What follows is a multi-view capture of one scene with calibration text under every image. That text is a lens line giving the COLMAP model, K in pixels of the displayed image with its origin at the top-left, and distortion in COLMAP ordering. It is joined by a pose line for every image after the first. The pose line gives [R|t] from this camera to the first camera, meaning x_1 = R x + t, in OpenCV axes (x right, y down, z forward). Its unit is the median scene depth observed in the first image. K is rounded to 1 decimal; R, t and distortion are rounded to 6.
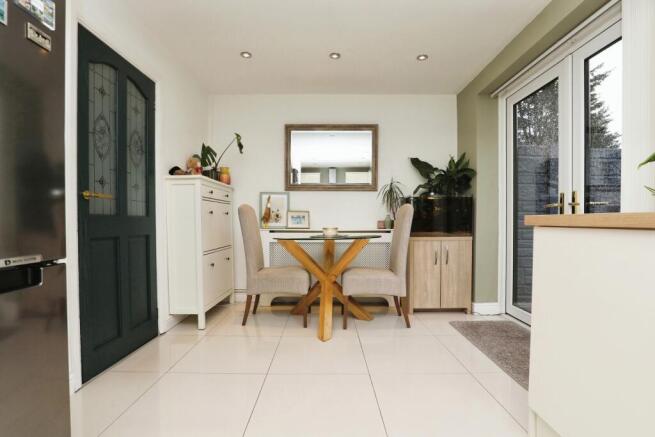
lens RADIAL K [[312.5, 0, 318.0], [0, 312.5, 218.3], [0, 0, 1]] dist [-0.001601, -0.000184]
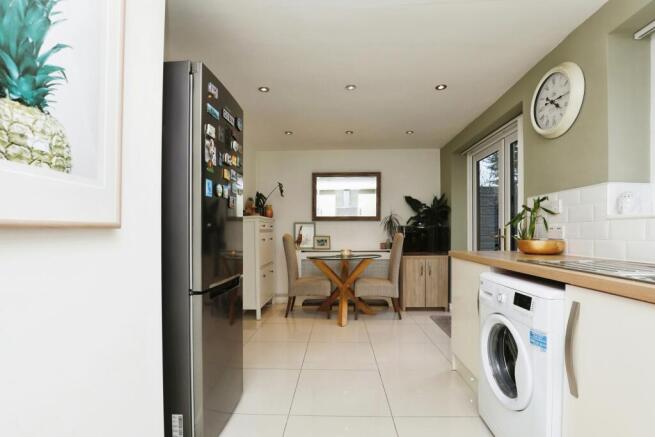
lens RADIAL K [[308.8, 0, 329.7], [0, 308.8, 227.7], [0, 0, 1]] dist [0.000621, 0.000001]
pose [[0.999973, -0.002223, -0.006981, -0.022209], [0.002186, 0.999983, -0.005425, -0.057691], [0.006993, 0.005410, 0.999961, -0.372942]]
